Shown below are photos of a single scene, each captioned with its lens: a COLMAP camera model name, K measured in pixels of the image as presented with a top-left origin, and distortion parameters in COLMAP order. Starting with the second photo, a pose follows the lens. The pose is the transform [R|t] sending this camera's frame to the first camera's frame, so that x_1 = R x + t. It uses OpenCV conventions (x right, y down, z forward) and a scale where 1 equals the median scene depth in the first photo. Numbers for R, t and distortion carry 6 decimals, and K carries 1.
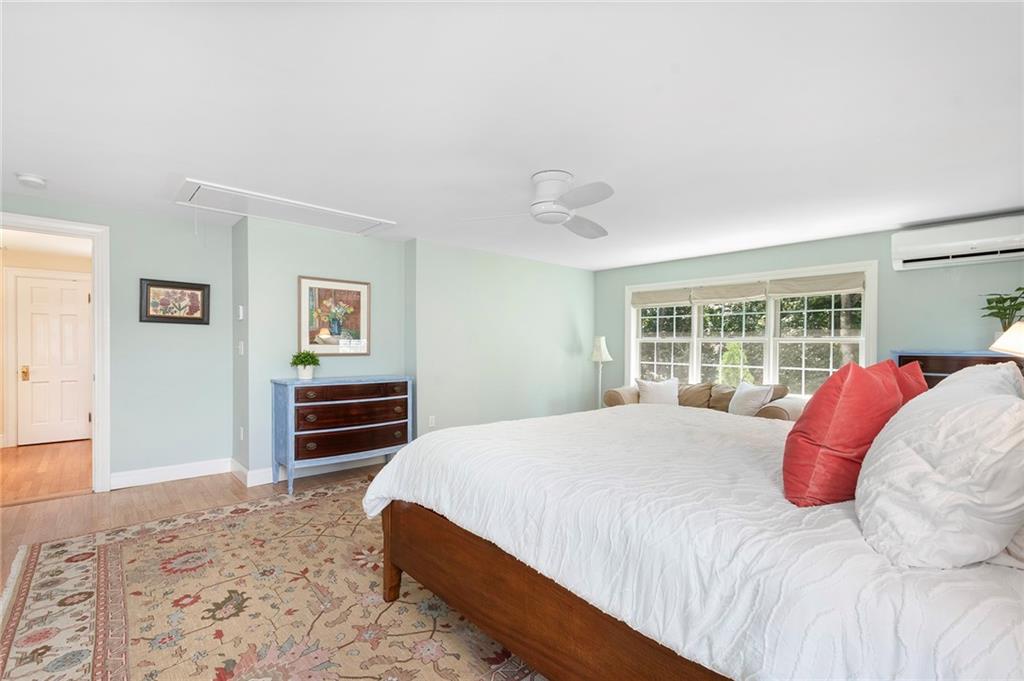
lens RADIAL K [[474.7, 0, 512.0], [0, 474.7, 340.5], [0, 0, 1]] dist [-0.001225, -0.000112]
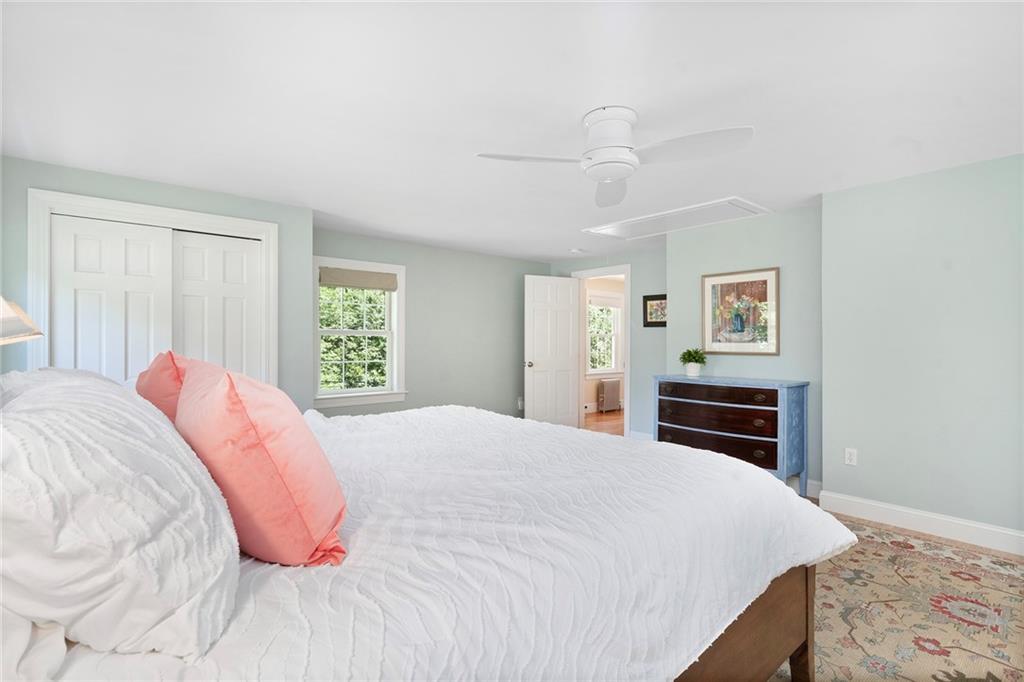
lens RADIAL K [[479.5, 0, 512.0], [0, 479.5, 341.0], [0, 0, 1]] dist [0.124930, 0.000077]
pose [[-0.000265, -0.007798, -0.999970, 0.587878], [0.012489, 0.999892, -0.007800, 0.007570], [0.999922, -0.012490, -0.000167, 0.566325]]
